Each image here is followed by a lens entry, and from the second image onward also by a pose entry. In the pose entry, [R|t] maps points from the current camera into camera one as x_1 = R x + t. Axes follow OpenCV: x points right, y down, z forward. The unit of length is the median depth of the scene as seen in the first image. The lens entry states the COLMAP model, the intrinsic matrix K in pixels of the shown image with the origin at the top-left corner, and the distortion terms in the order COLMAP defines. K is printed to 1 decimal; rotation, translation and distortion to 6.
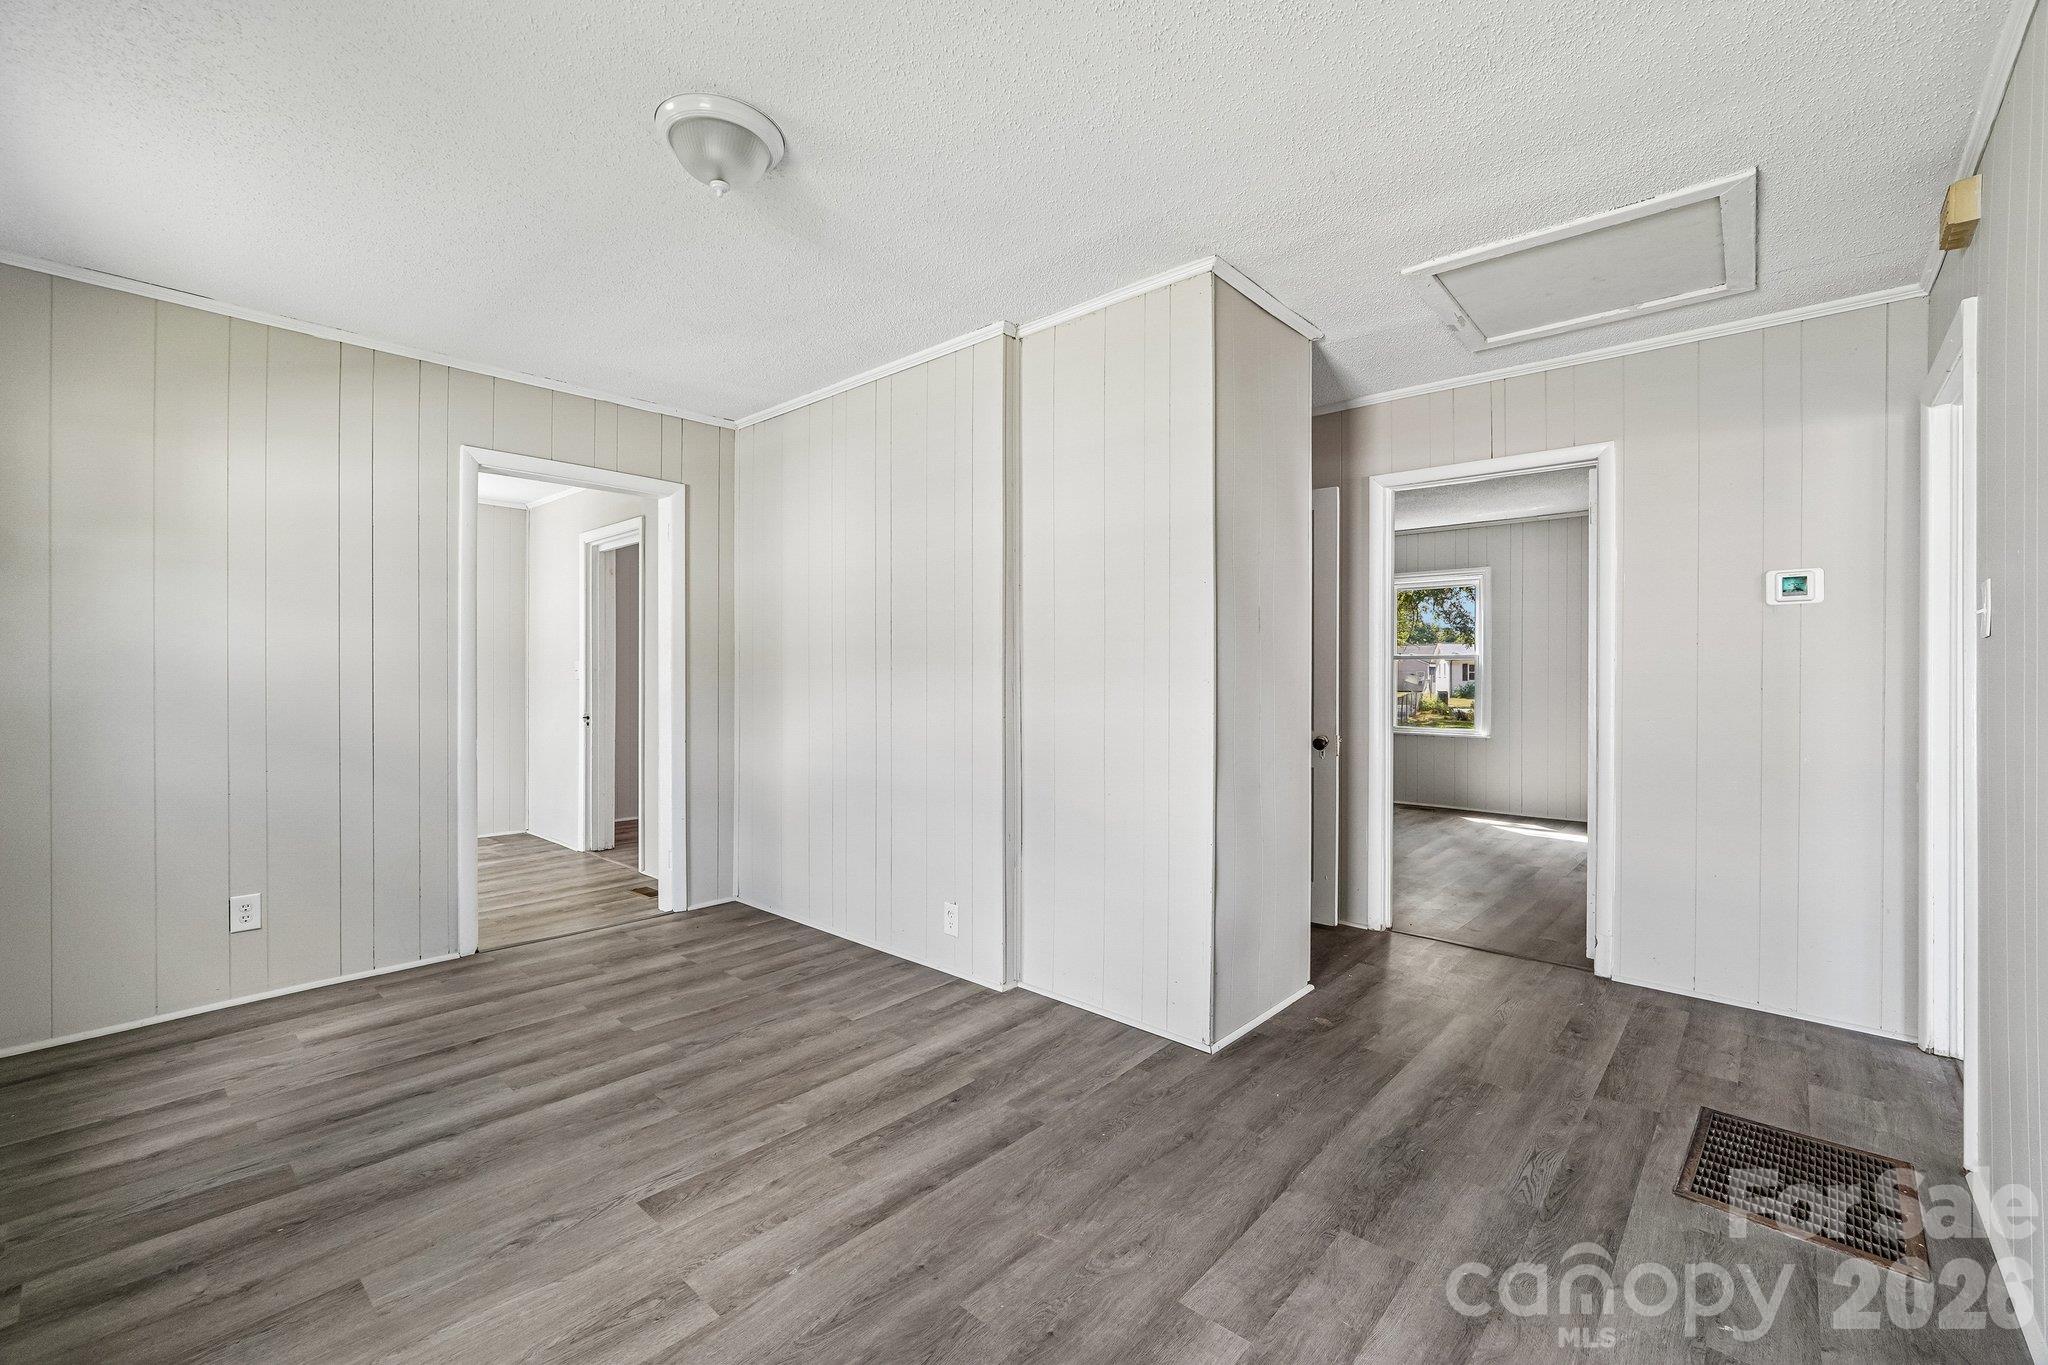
lens RADIAL K [[854.8, 0, 1030.3], [0, 854.8, 672.4], [0, 0, 1]] dist [-0.017466, 0.006089]
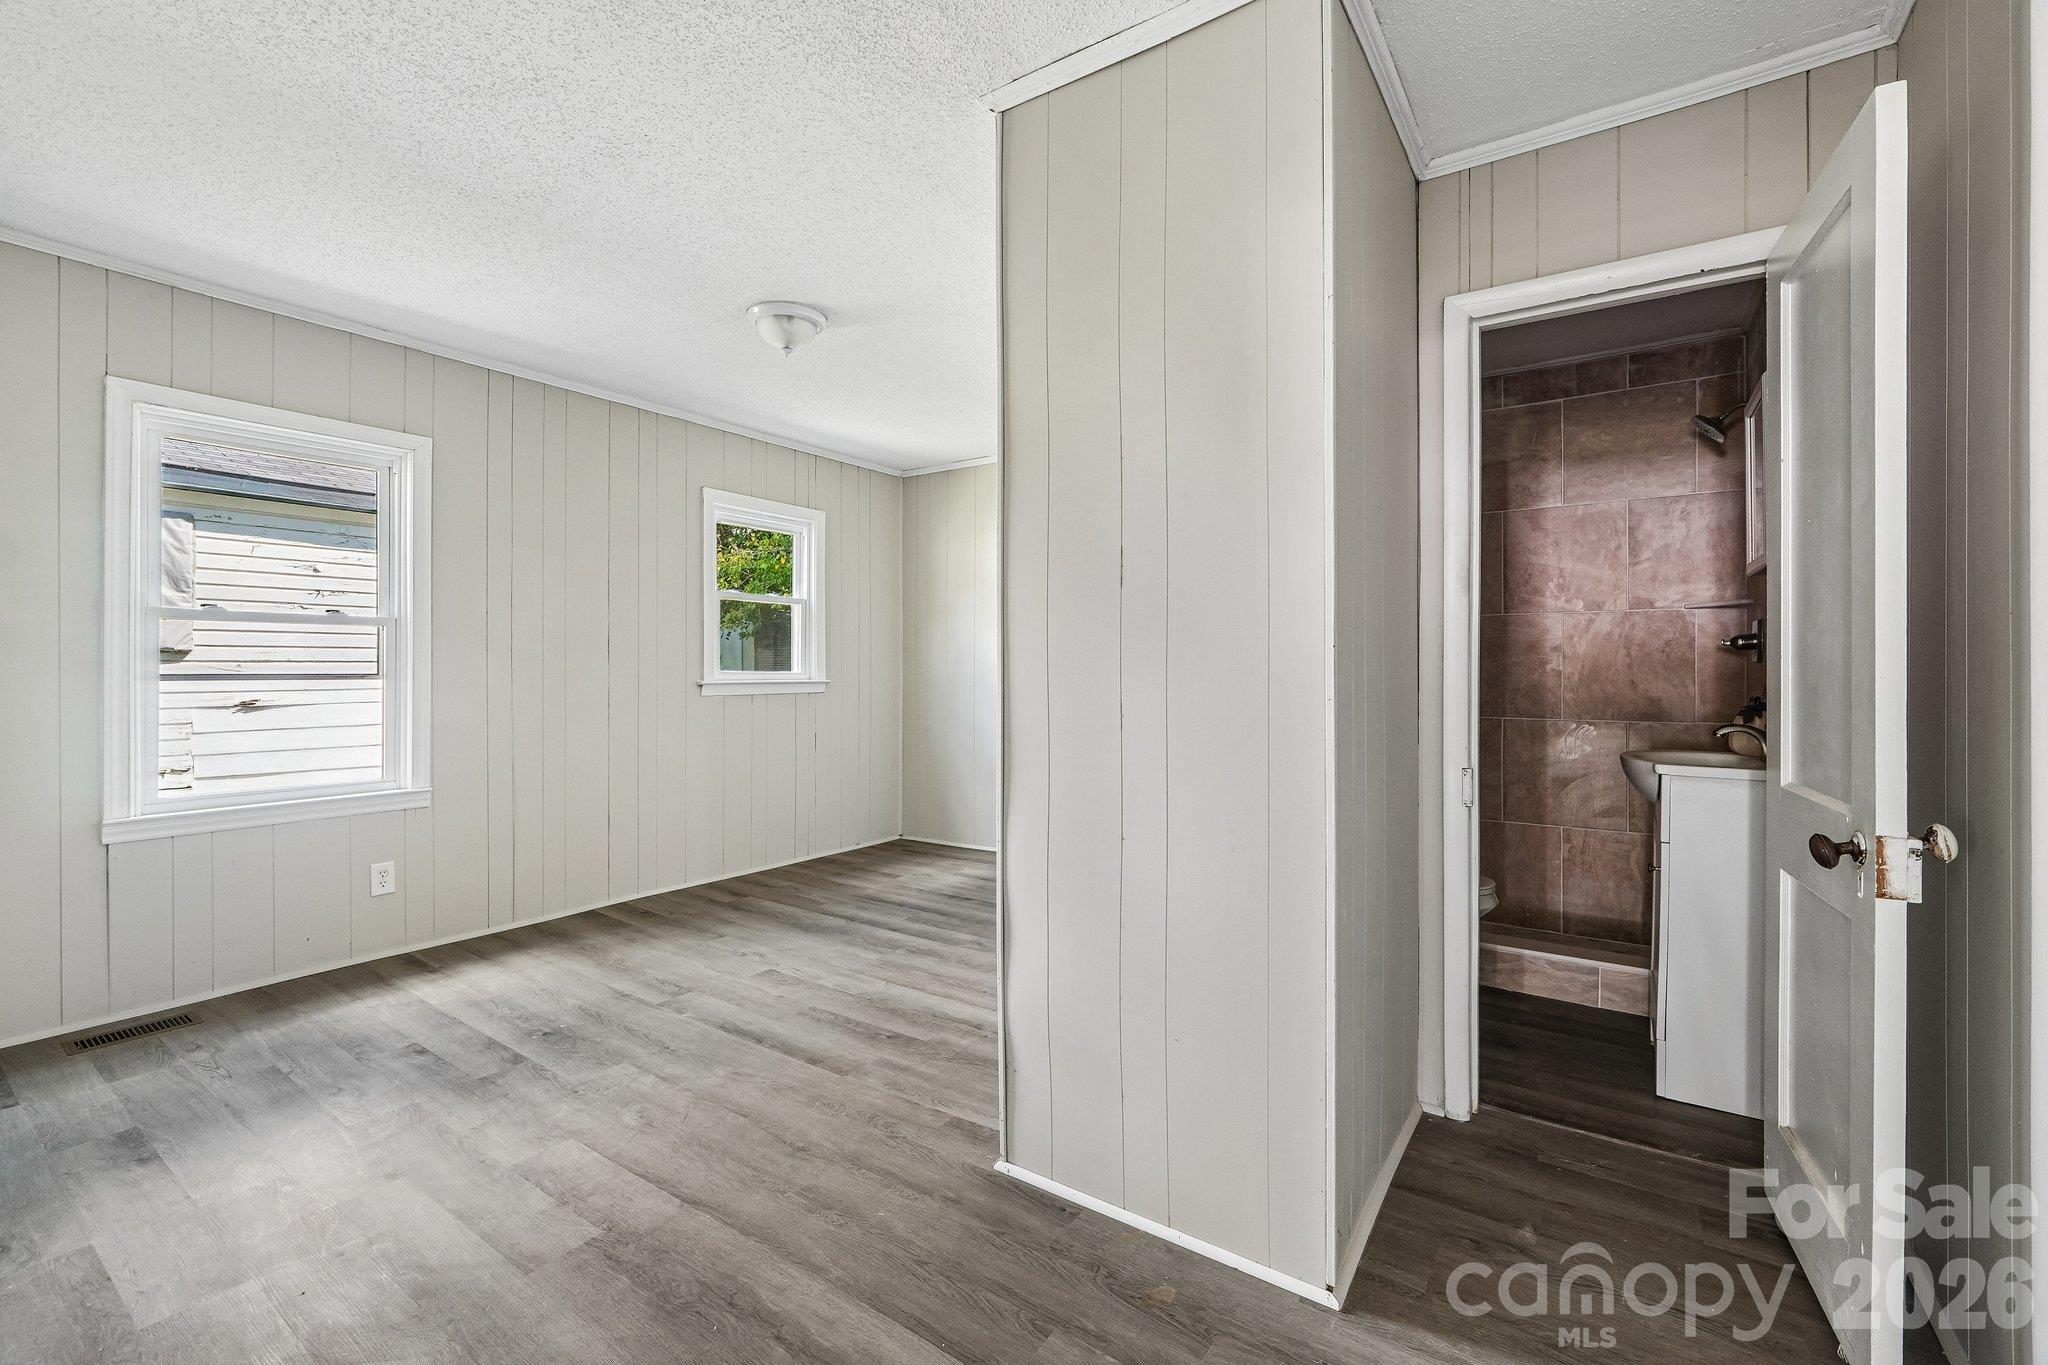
lens RADIAL K [[854.8, 0, 1030.3], [0, 854.8, 672.4], [0, 0, 1]] dist [-0.017466, 0.006089]
pose [[0.132571, 0.003380, -0.991168, 1.131514], [0.001955, 0.999991, 0.003671, 0.013048], [0.991172, -0.002424, 0.132563, 1.105982]]
